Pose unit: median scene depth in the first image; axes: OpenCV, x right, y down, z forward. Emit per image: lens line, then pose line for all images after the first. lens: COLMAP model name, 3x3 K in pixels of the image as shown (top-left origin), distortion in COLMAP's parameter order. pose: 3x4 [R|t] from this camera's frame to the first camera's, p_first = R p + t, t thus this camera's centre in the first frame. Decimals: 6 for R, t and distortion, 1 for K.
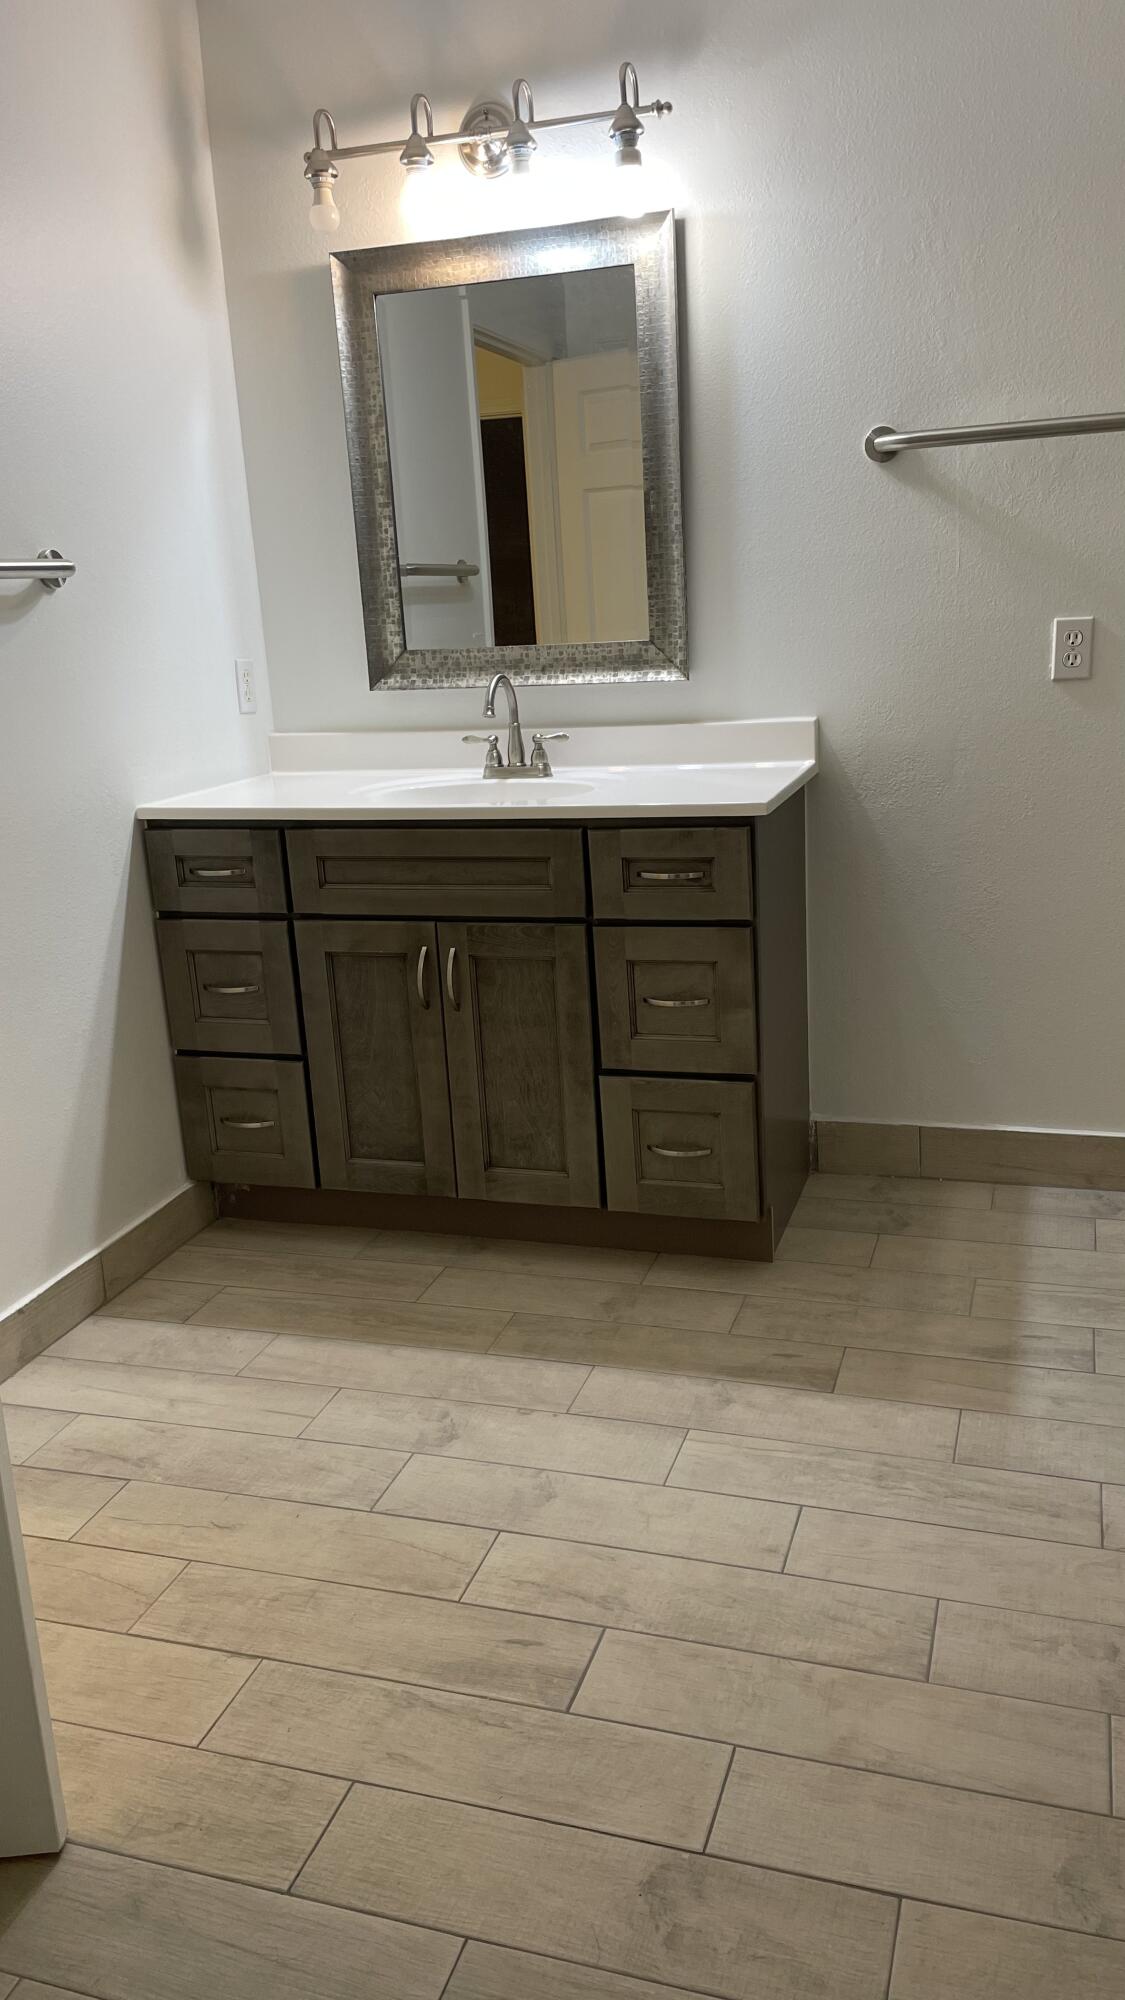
lens RADIAL K [[1514.4, 0, 555.1], [0, 1514.4, 1003.4], [0, 0, 1]] dist [0.103962, -0.131434]
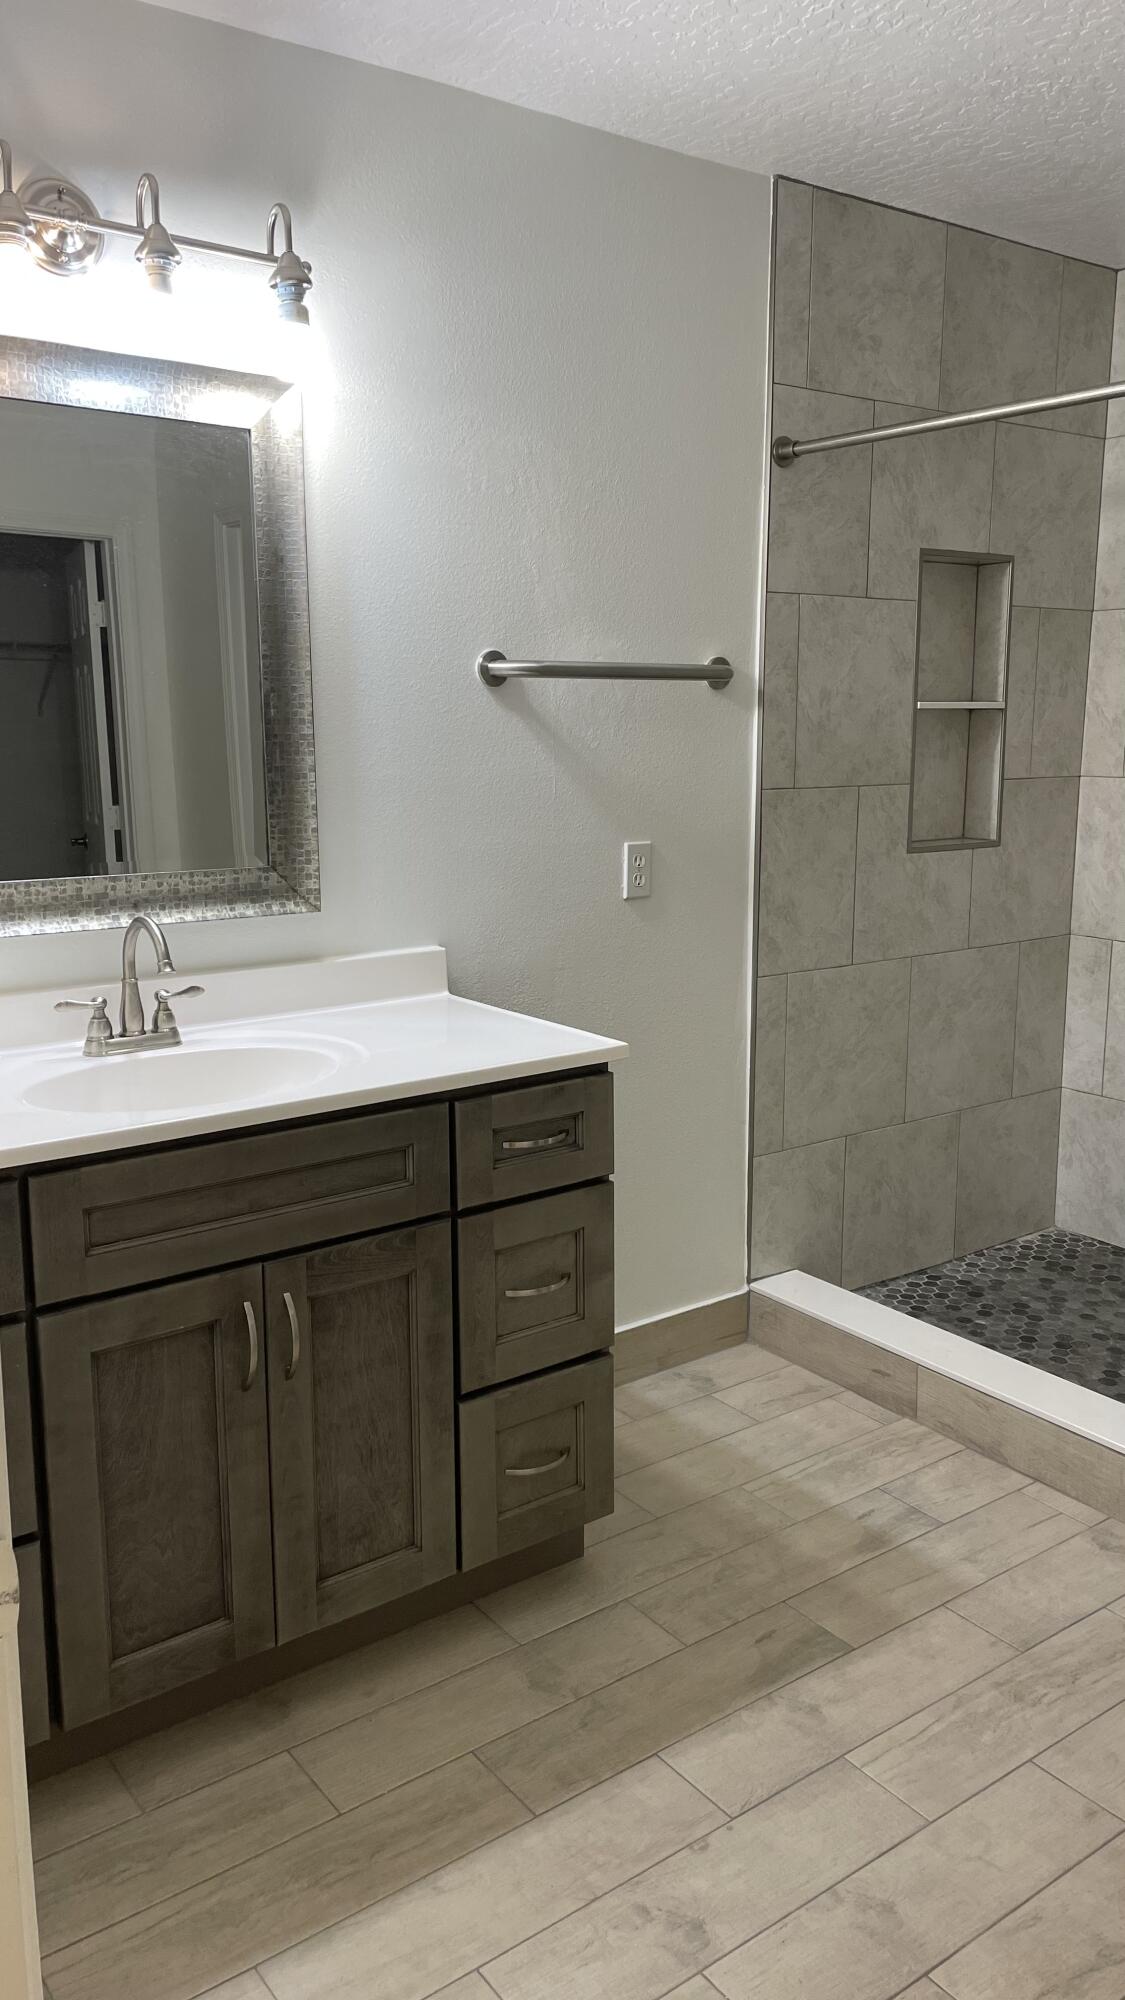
lens RADIAL K [[1523.1, 0, 565.5], [0, 1523.1, 986.9], [0, 0, 1]] dist [0.103515, -0.140645]
pose [[0.569596, -0.089844, 0.817000, -0.567440], [0.186554, 0.982197, -0.022052, -0.136924], [-0.800474, 0.164975, 0.576216, 0.441301]]
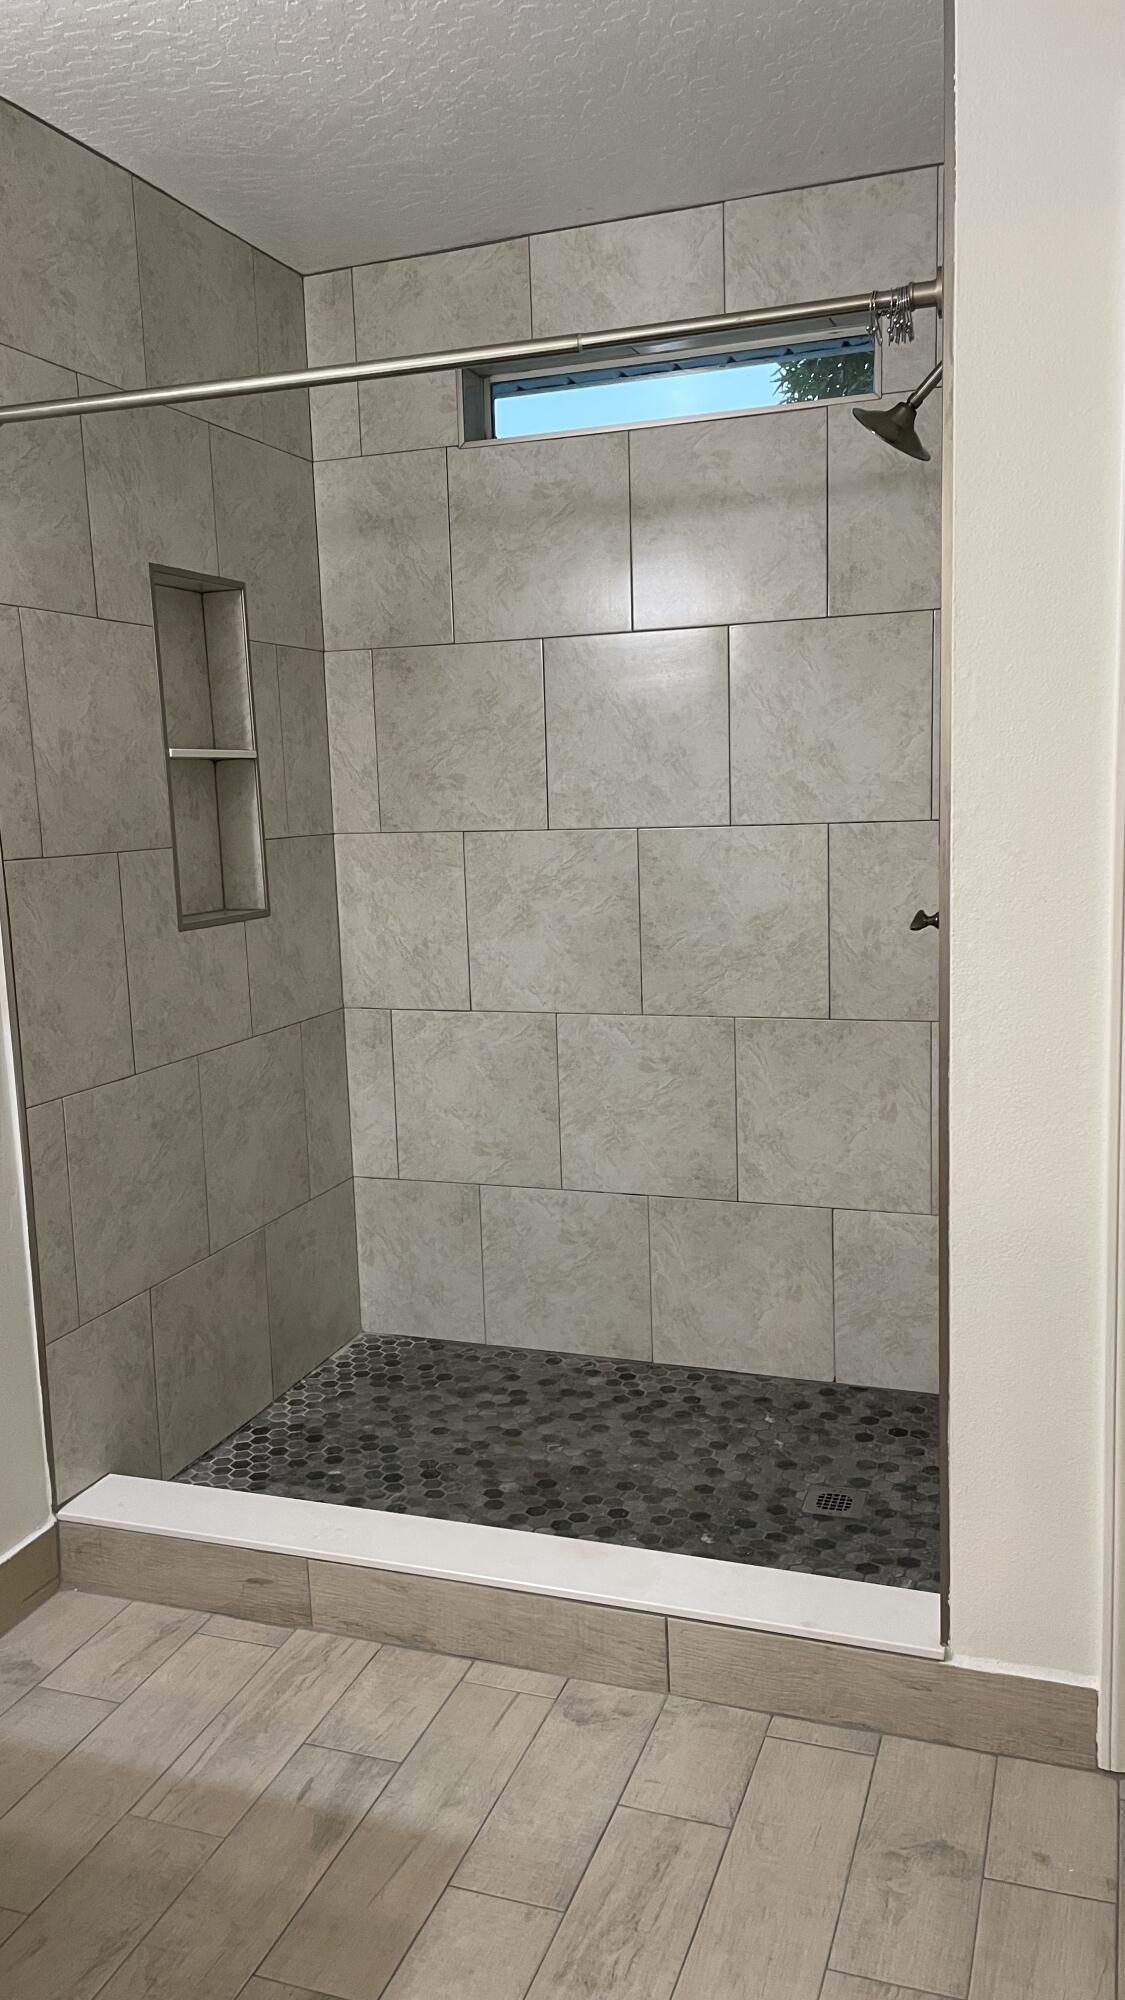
lens RADIAL K [[1514.4, 0, 555.1], [0, 1514.4, 1003.4], [0, 0, 1]] dist [0.103962, -0.131434]
pose [[0.023033, -0.089895, 0.995685, -0.402345], [0.297643, 0.951402, 0.079012, -0.177909], [-0.954399, 0.294539, 0.048670, 0.636810]]
